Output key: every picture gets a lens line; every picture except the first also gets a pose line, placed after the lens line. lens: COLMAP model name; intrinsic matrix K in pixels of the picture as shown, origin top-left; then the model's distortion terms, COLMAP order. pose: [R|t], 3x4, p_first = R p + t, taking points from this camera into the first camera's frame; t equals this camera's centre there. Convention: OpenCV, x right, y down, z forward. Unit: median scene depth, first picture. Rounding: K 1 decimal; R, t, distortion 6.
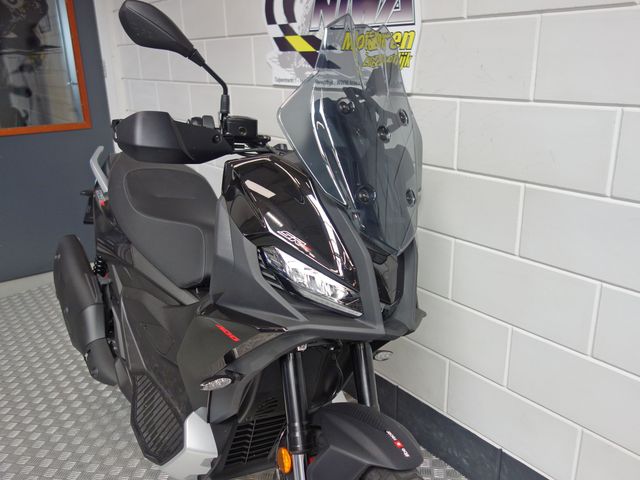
lens RADIAL K [[563.3, 0, 320.0], [0, 563.3, 240.0], [0, 0, 1]] dist [0.008261, -0.004793]
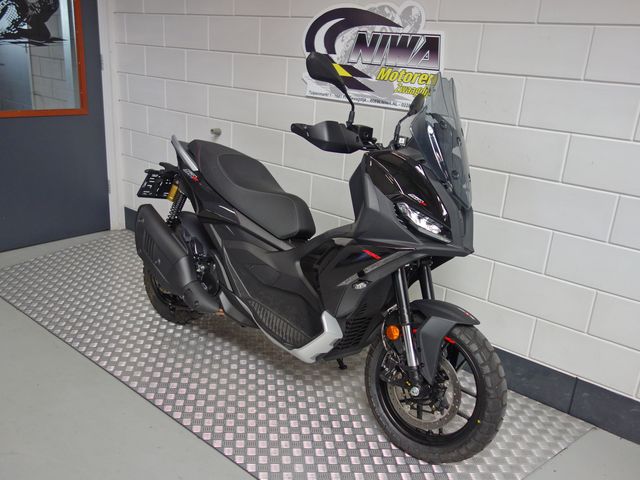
lens RADIAL K [[563.3, 0, 320.0], [0, 563.3, 240.0], [0, 0, 1]] dist [0.008261, -0.004793]
pose [[0.968477, 0.008301, 0.248963, -0.600886], [-0.010494, 0.999917, 0.007484, 0.090986], [-0.248880, -0.009860, 0.968484, -0.493675]]
